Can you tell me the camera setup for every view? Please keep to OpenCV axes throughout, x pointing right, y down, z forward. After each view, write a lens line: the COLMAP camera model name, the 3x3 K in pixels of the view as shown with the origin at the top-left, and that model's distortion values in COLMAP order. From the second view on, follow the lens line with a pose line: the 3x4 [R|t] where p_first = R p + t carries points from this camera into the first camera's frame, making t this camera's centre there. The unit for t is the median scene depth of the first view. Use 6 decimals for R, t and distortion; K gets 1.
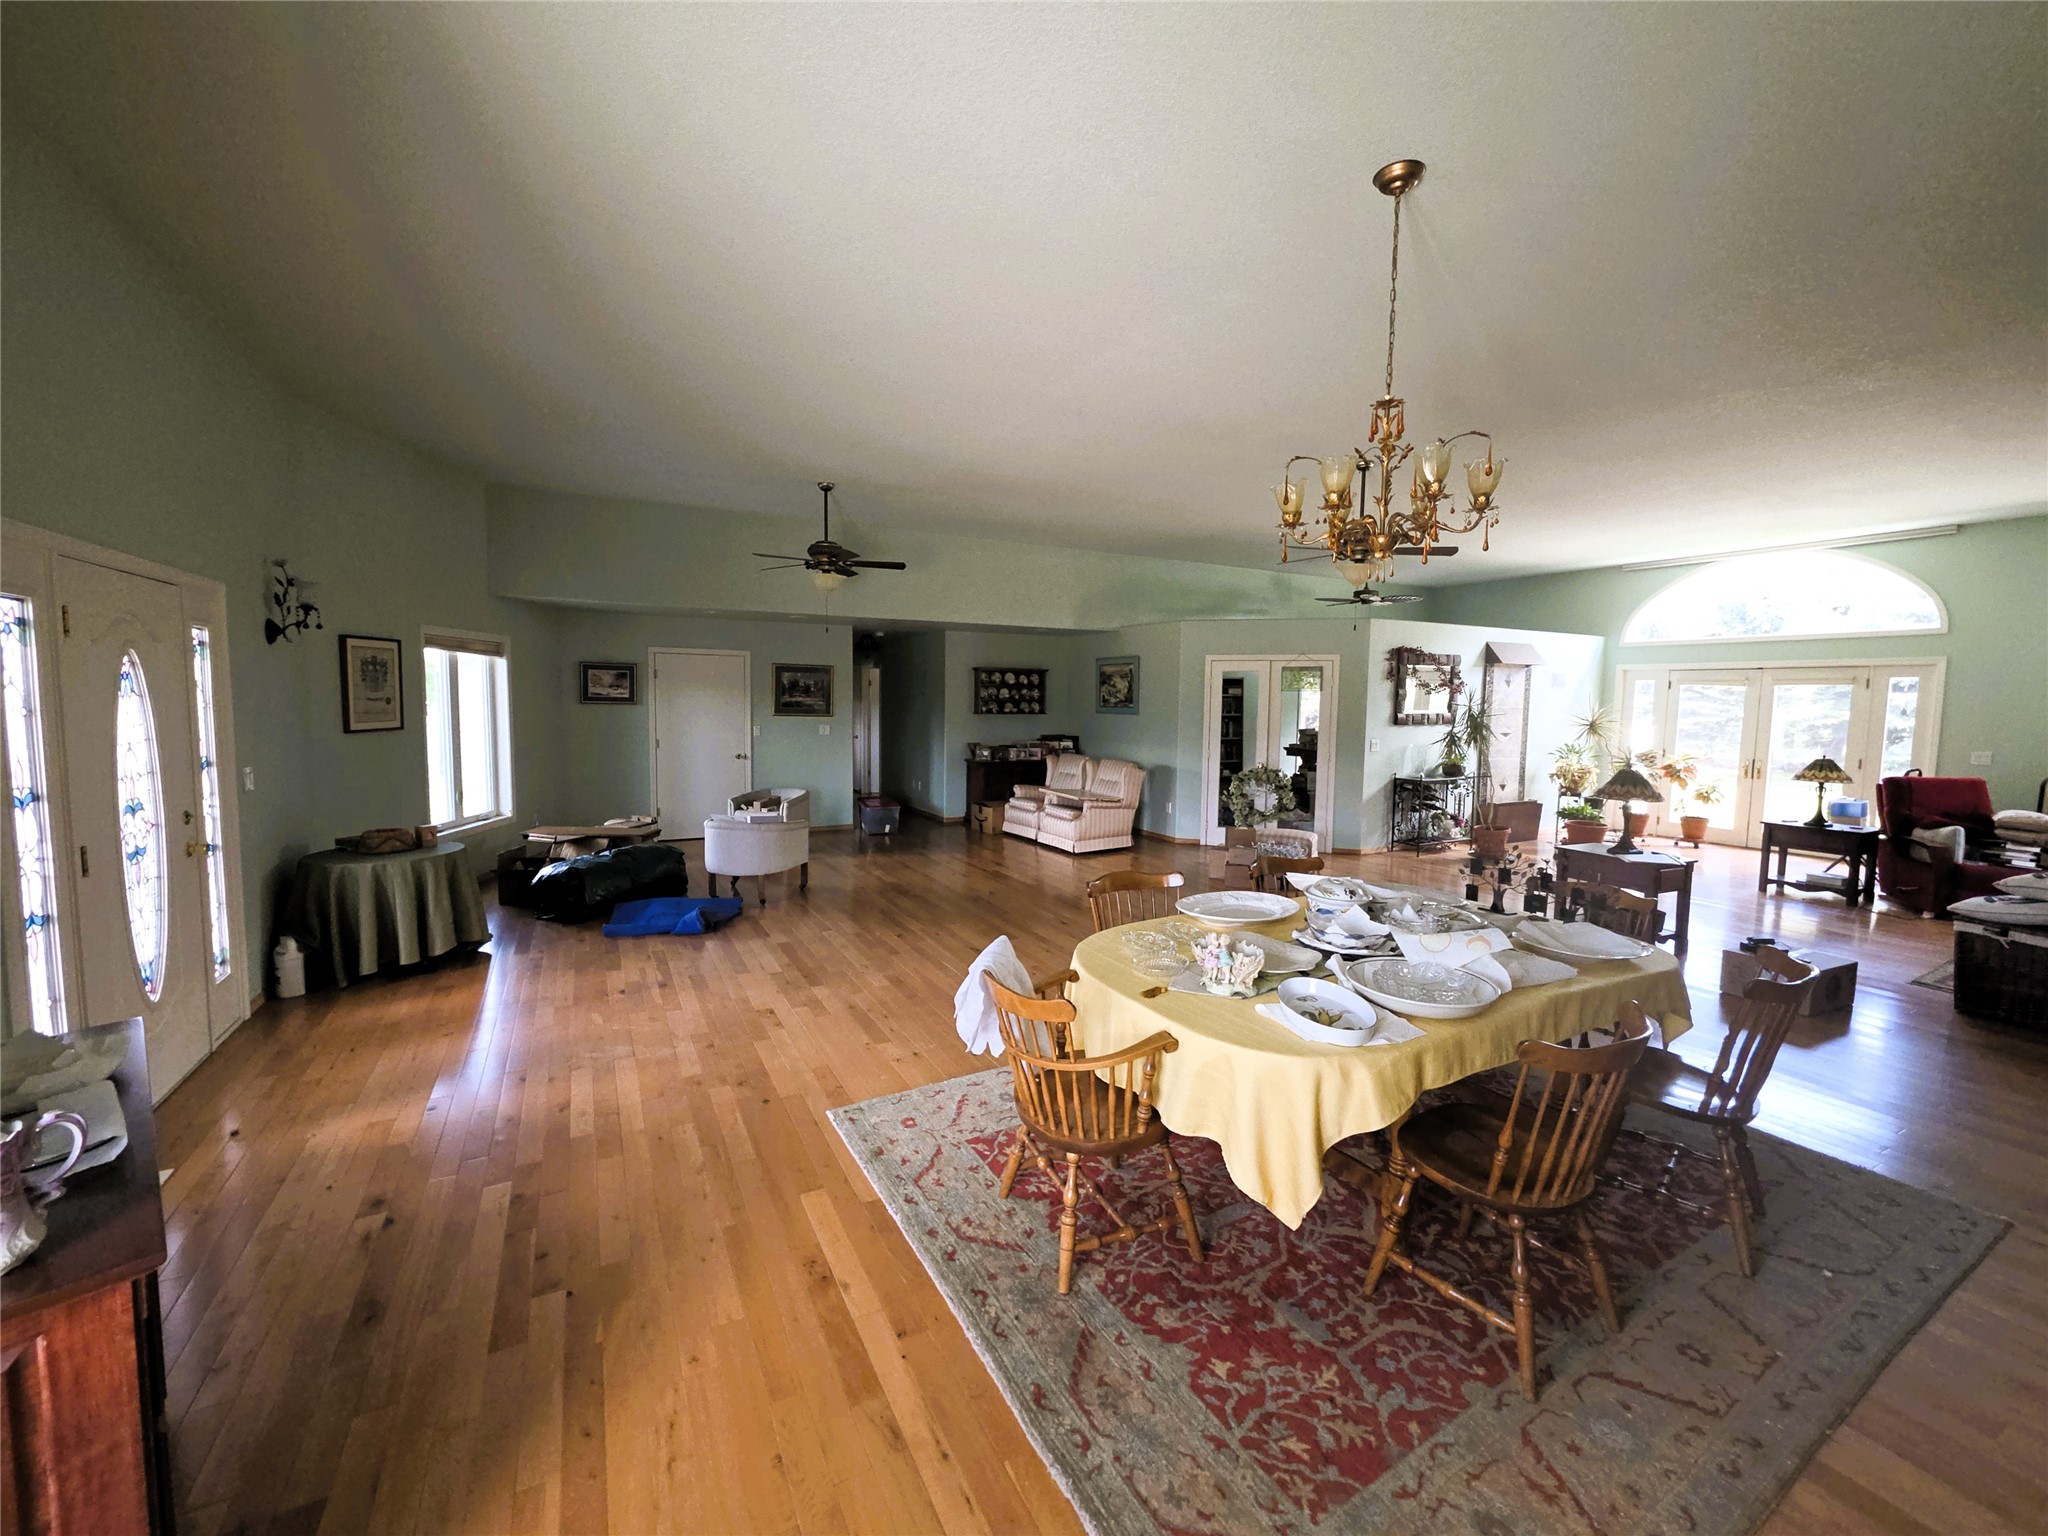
lens RADIAL K [[820.0, 0, 1022.4], [0, 820.0, 760.5], [0, 0, 1]] dist [0.000397, 0.000052]
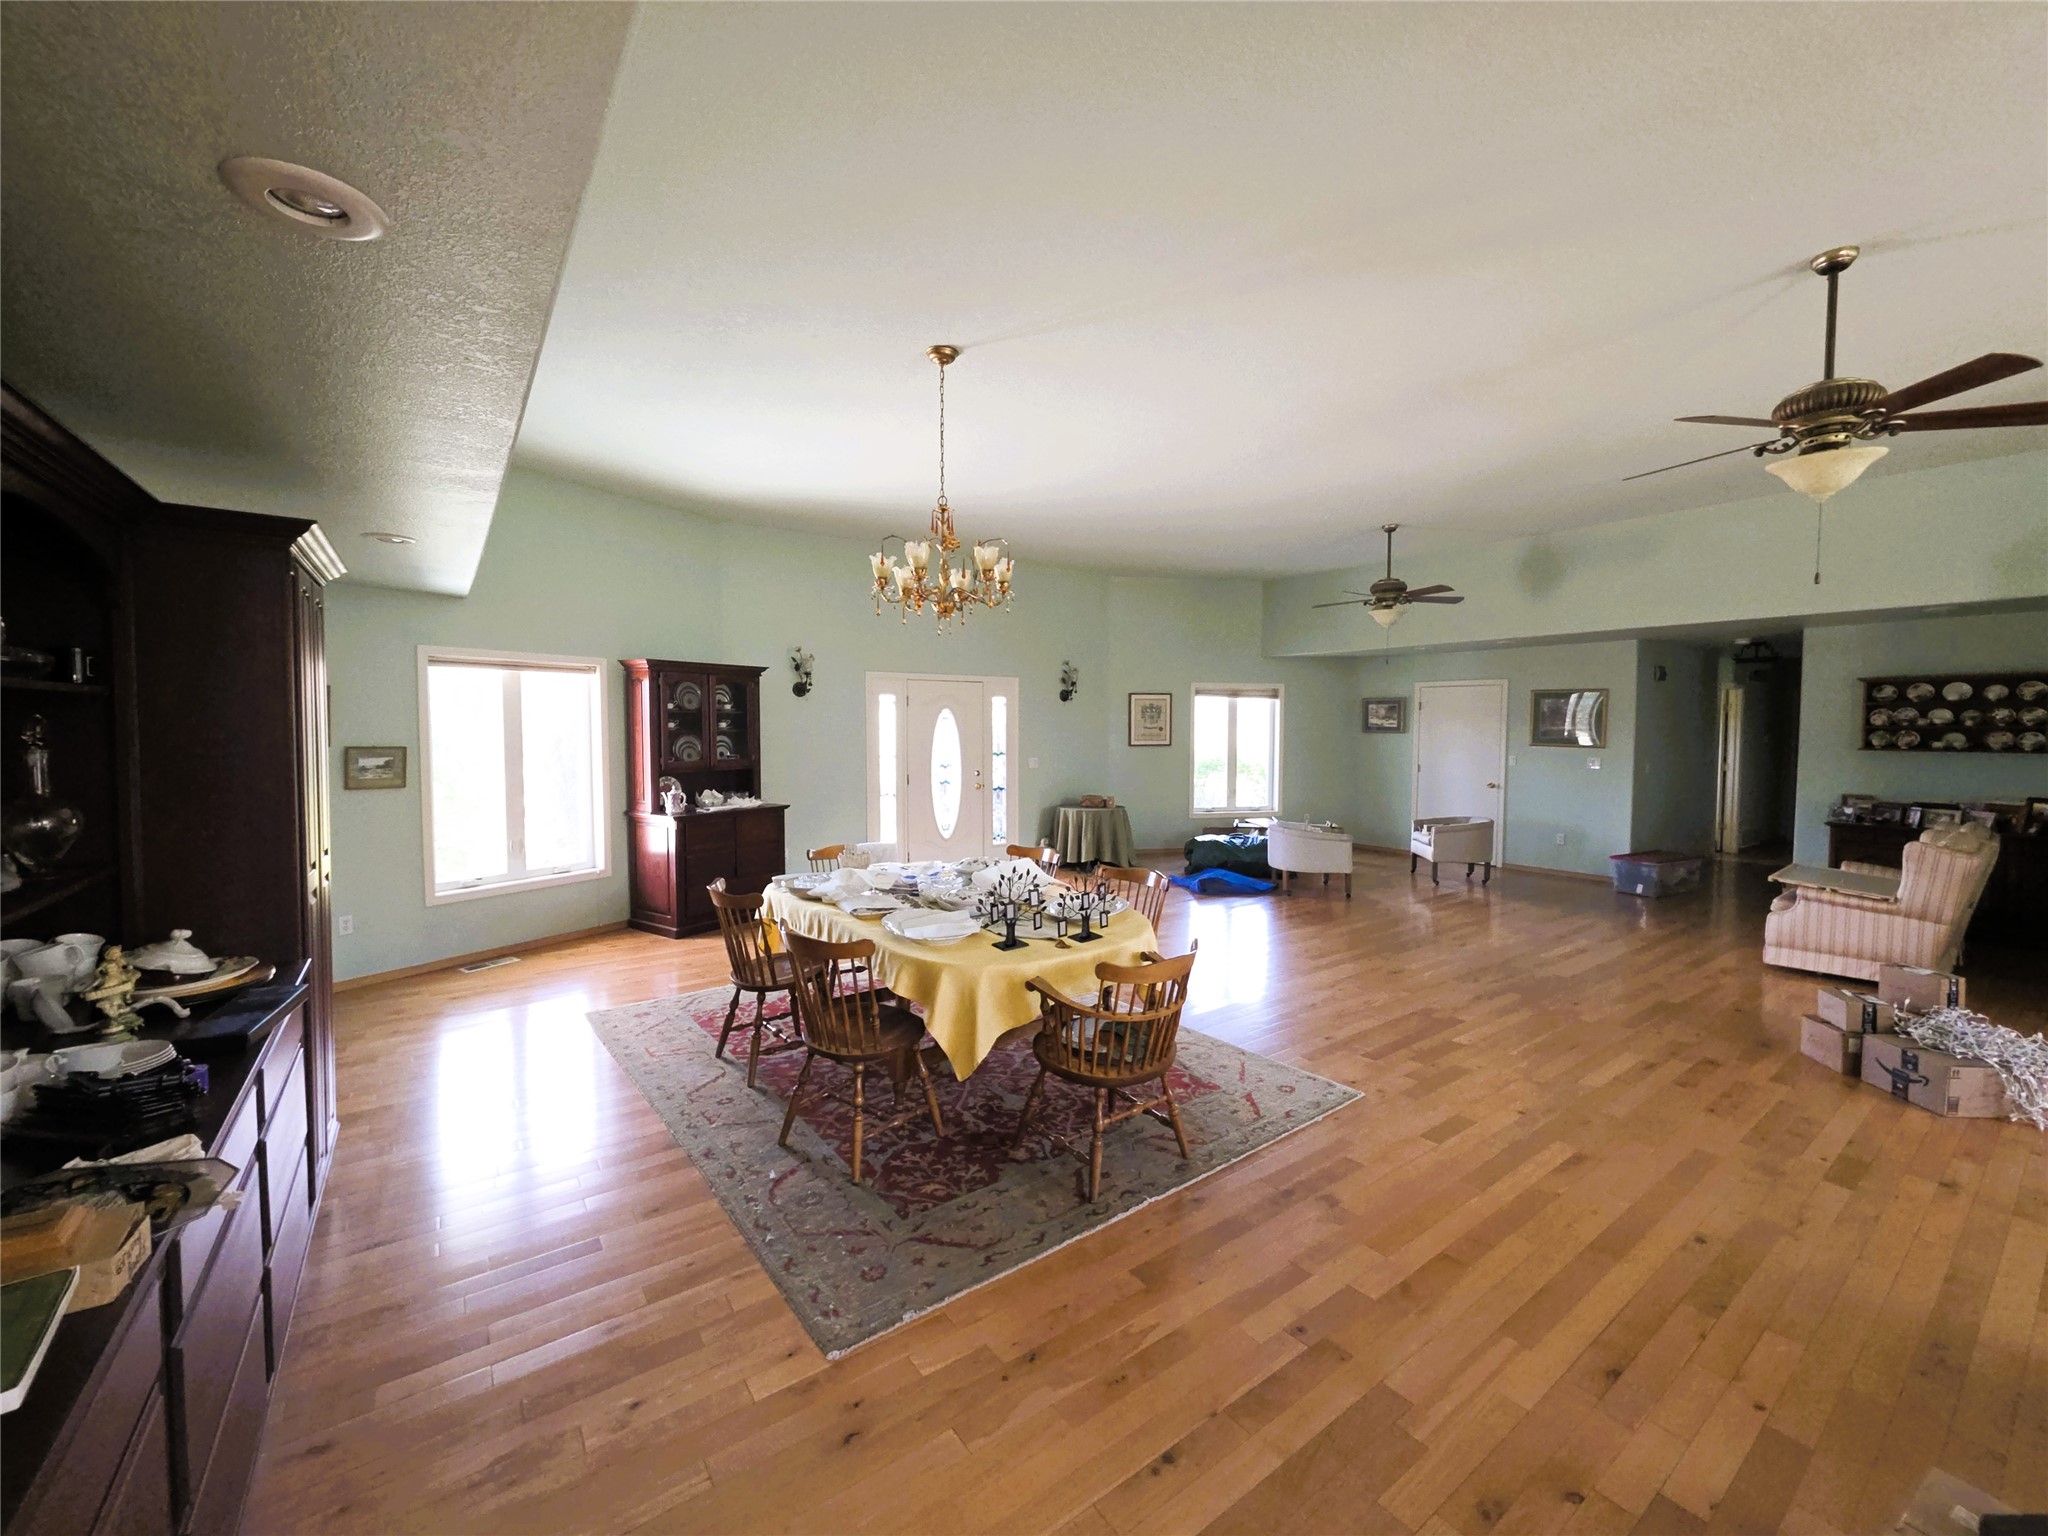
lens RADIAL K [[820.0, 0, 1024.7], [0, 820.0, 762.8], [0, 0, 1]] dist [0.000397, 0.000052]
pose [[0.135165, 0.033996, -0.990240, 0.563959], [-0.077201, 0.996734, 0.023682, -0.012350], [0.987811, 0.073246, 0.137348, 0.296239]]
